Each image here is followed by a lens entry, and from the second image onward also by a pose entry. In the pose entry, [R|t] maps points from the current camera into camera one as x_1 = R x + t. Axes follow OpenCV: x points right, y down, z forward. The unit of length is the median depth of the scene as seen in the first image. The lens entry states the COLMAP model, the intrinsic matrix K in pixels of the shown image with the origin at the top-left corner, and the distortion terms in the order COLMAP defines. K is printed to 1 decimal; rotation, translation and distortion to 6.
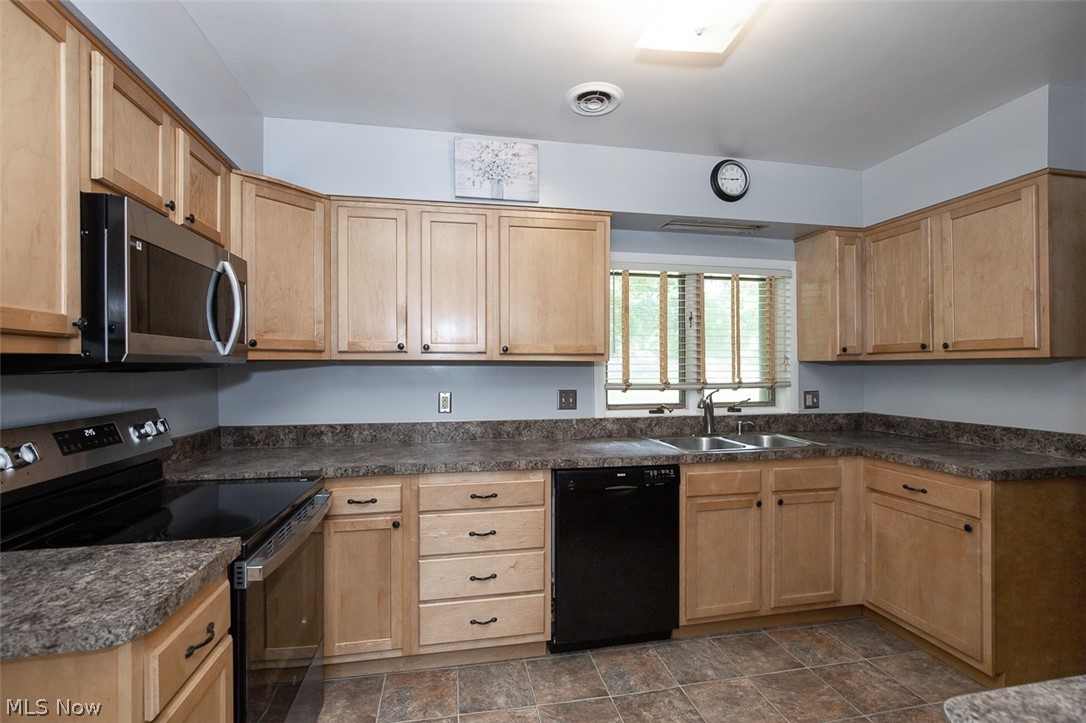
lens RADIAL K [[497.8, 0, 542.7], [0, 497.8, 366.0], [0, 0, 1]] dist [-0.018266, 0.000726]
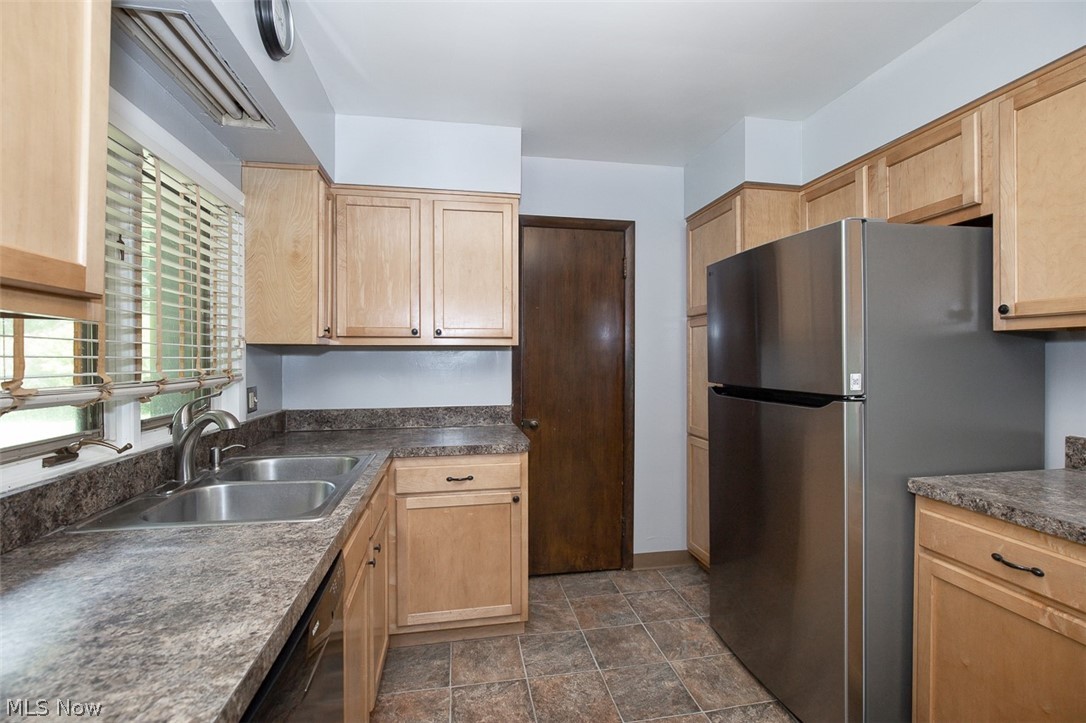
lens RADIAL K [[497.8, 0, 544.5], [0, 497.8, 358.9], [0, 0, 1]] dist [-0.018266, 0.000726]
pose [[0.006292, 0.000120, 0.999980, -0.192685], [-0.000946, 1.000000, -0.000114, 0.013492], [-0.999980, -0.000945, 0.006292, 0.736332]]
